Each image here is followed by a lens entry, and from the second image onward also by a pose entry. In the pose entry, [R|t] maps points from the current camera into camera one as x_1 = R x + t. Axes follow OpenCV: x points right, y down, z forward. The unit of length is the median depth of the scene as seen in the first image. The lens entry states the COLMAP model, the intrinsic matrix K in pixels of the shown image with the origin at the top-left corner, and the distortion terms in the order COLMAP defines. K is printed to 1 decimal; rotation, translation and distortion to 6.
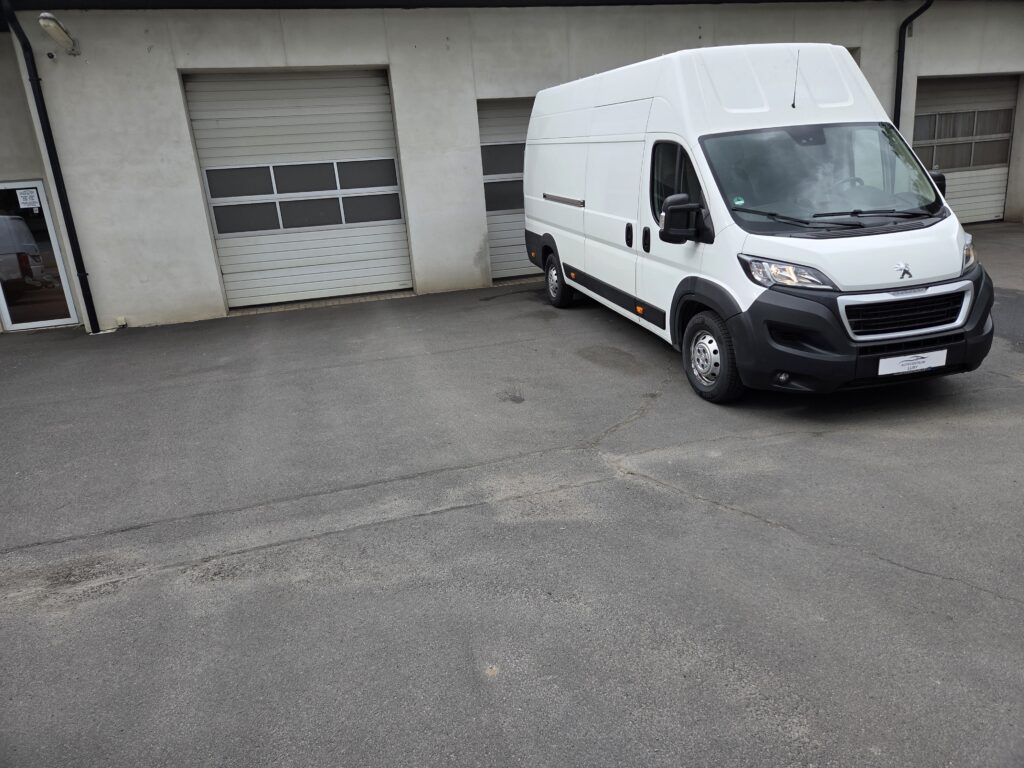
lens RADIAL K [[689.6, 0, 512.3], [0, 689.6, 384.3], [0, 0, 1]] dist [0.065121, -0.054415]
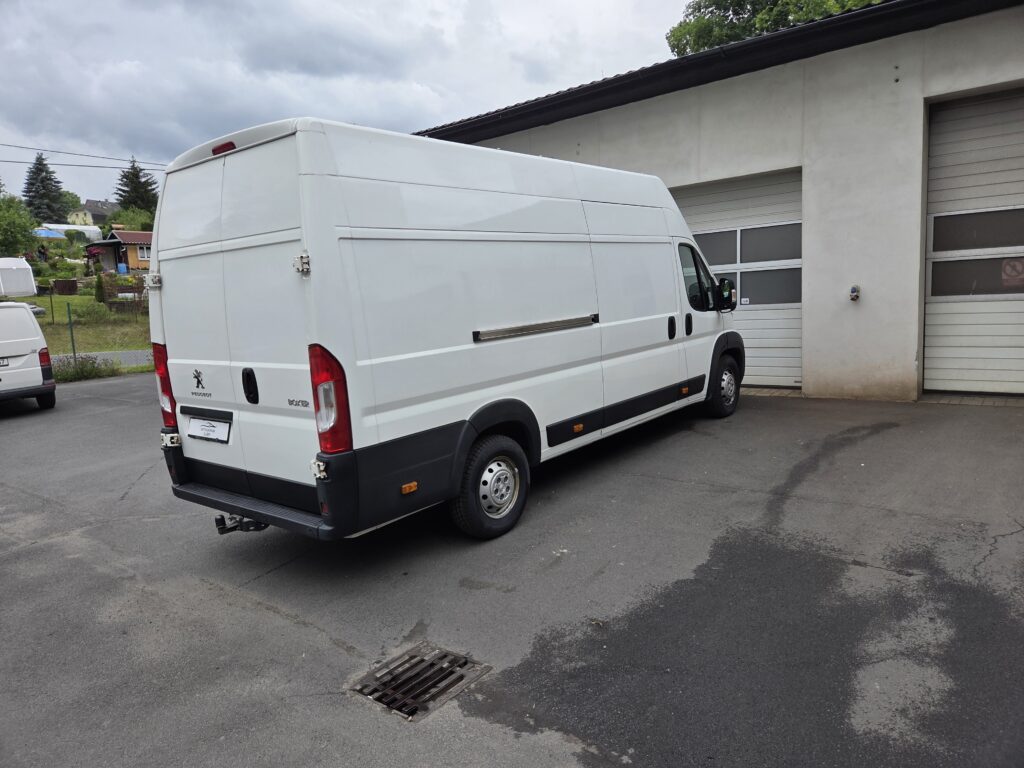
lens RADIAL K [[689.6, 0, 504.1], [0, 689.6, 375.1], [0, 0, 1]] dist [0.065121, -0.054415]
pose [[0.579075, 0.137348, -0.803621, 1.086173], [-0.209320, 0.977712, 0.016270, -0.244016], [0.787945, 0.158793, 0.594919, 0.565823]]
